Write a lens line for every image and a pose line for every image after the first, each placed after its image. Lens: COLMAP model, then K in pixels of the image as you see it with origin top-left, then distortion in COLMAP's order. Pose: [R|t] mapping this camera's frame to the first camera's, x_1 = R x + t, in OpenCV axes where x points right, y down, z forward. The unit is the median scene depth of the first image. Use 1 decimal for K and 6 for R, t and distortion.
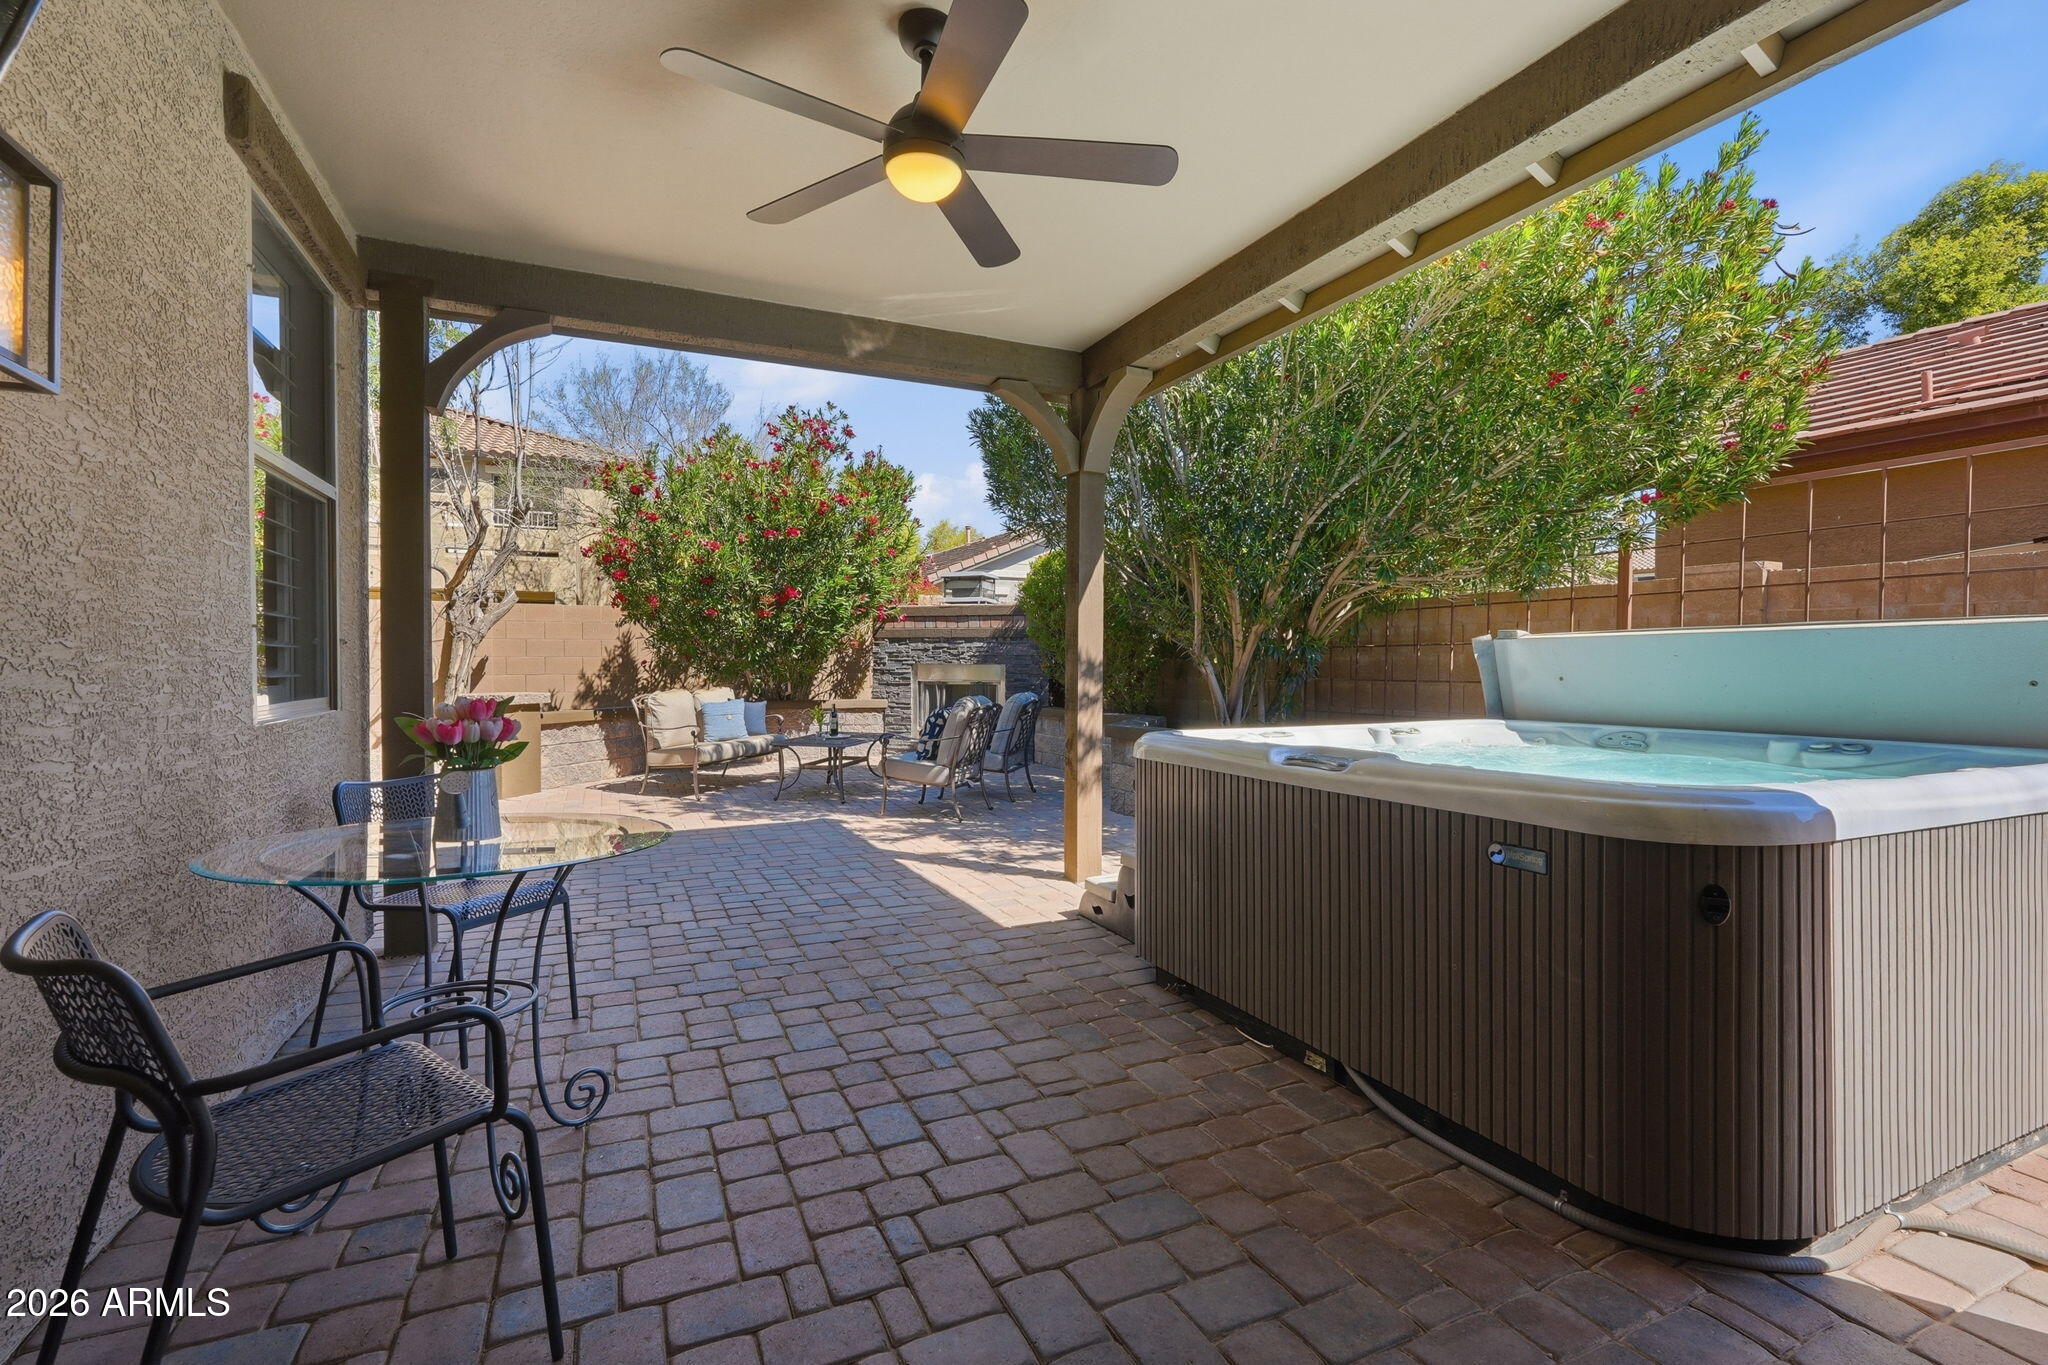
lens RADIAL K [[913.3, 0, 1022.8], [0, 913.3, 678.3], [0, 0, 1]] dist [-0.015108, 0.000242]
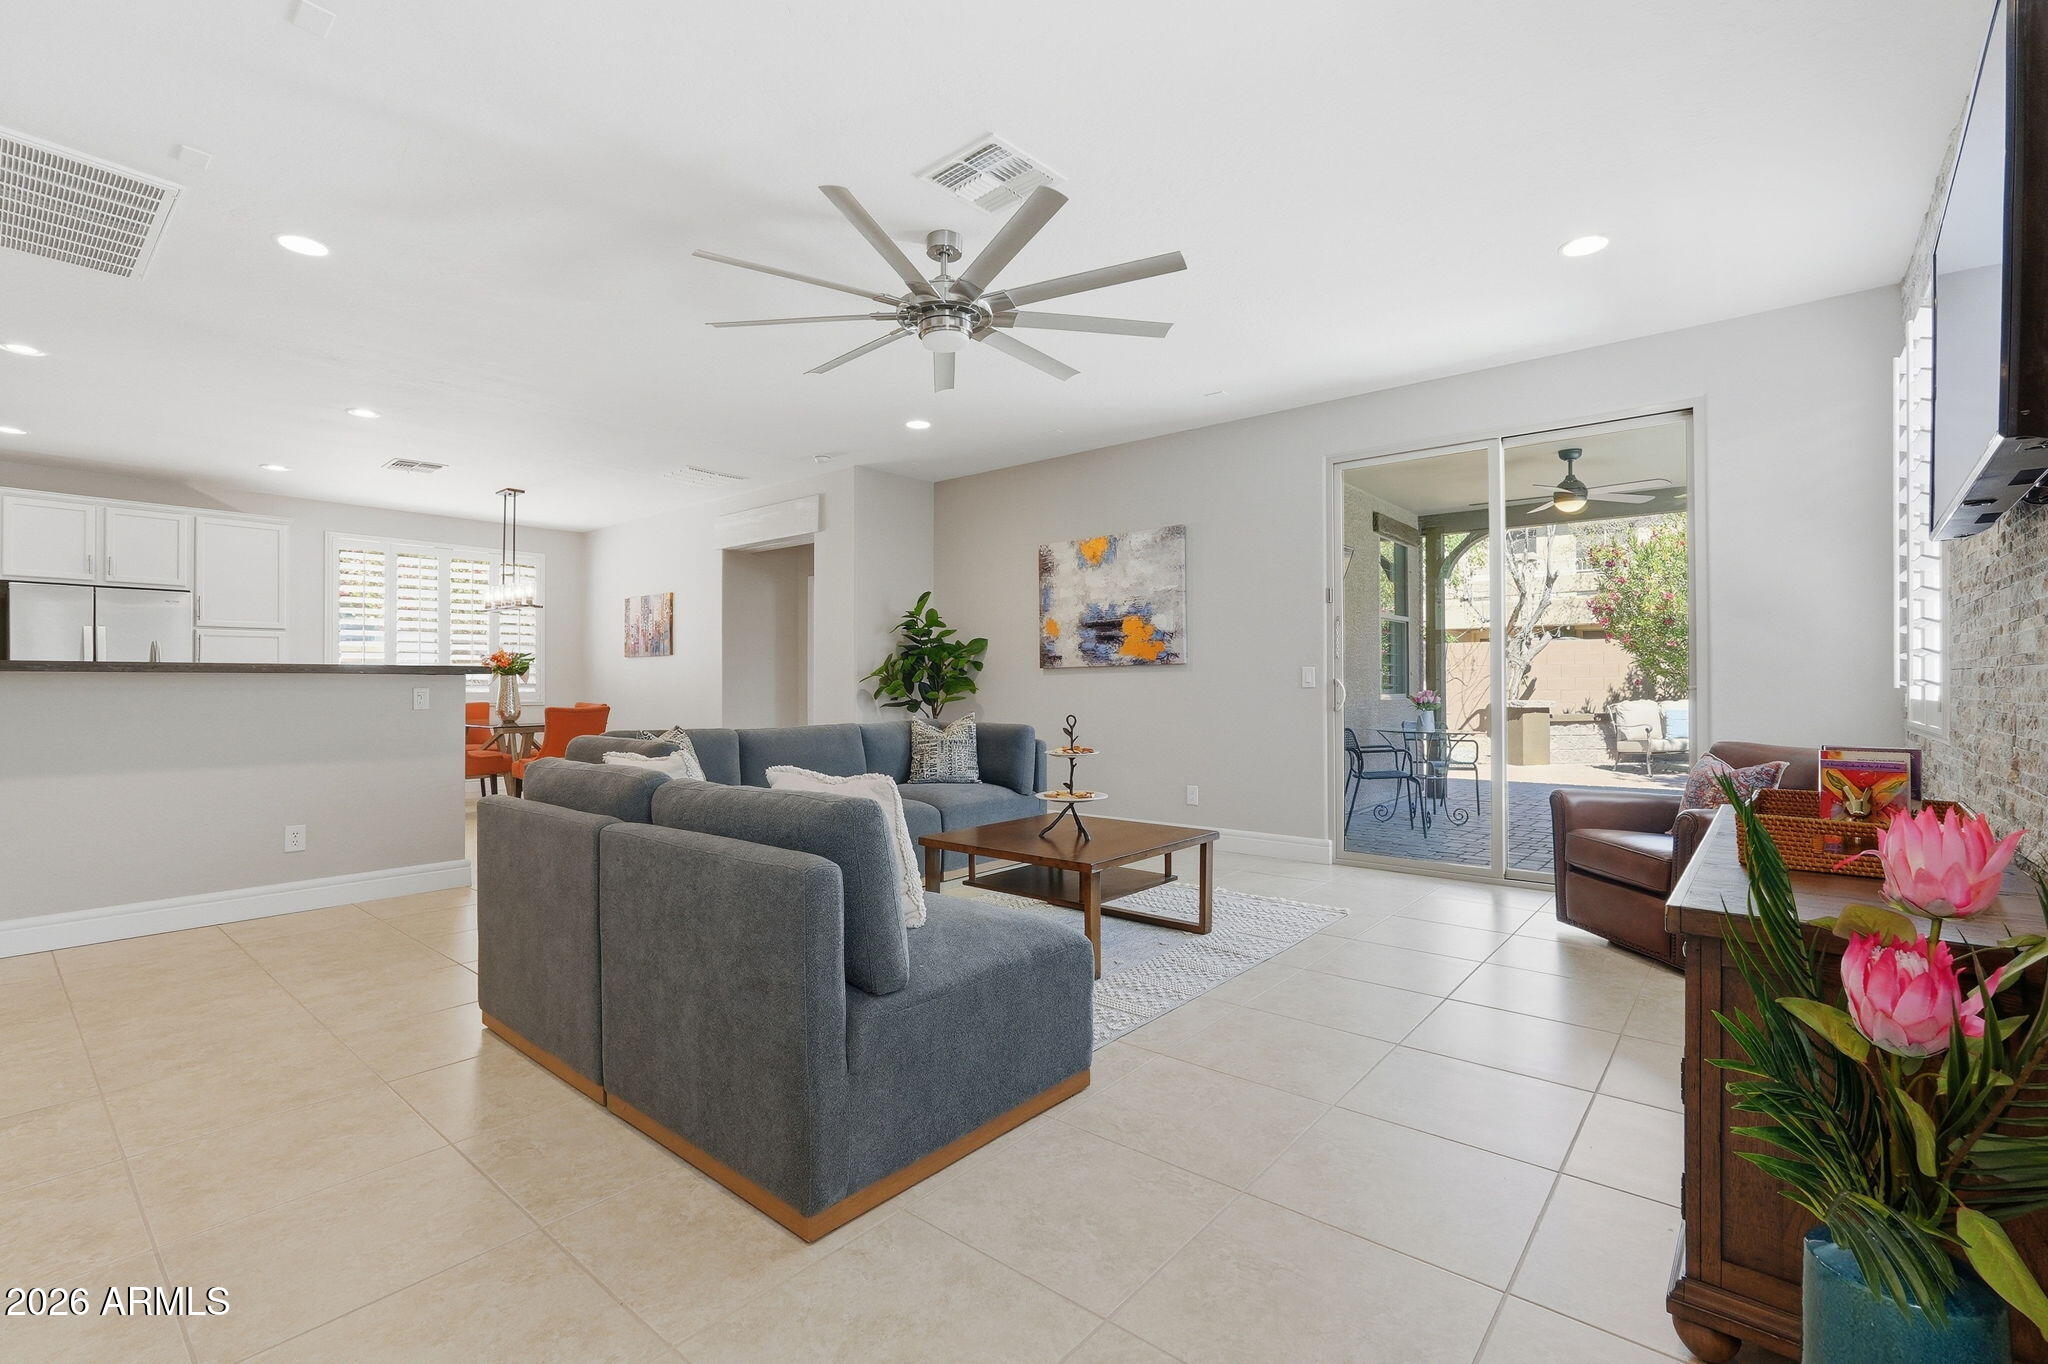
lens RADIAL K [[905.8, 0, 1009.8], [0, 905.8, 687.9], [0, 0, 1]] dist [-0.029974, 0.014654]
pose [[0.422288, -0.004081, -0.906453, 0.486278], [-0.008030, 0.999934, -0.008243, 0.014250], [0.906426, 0.010760, 0.422227, -0.501439]]
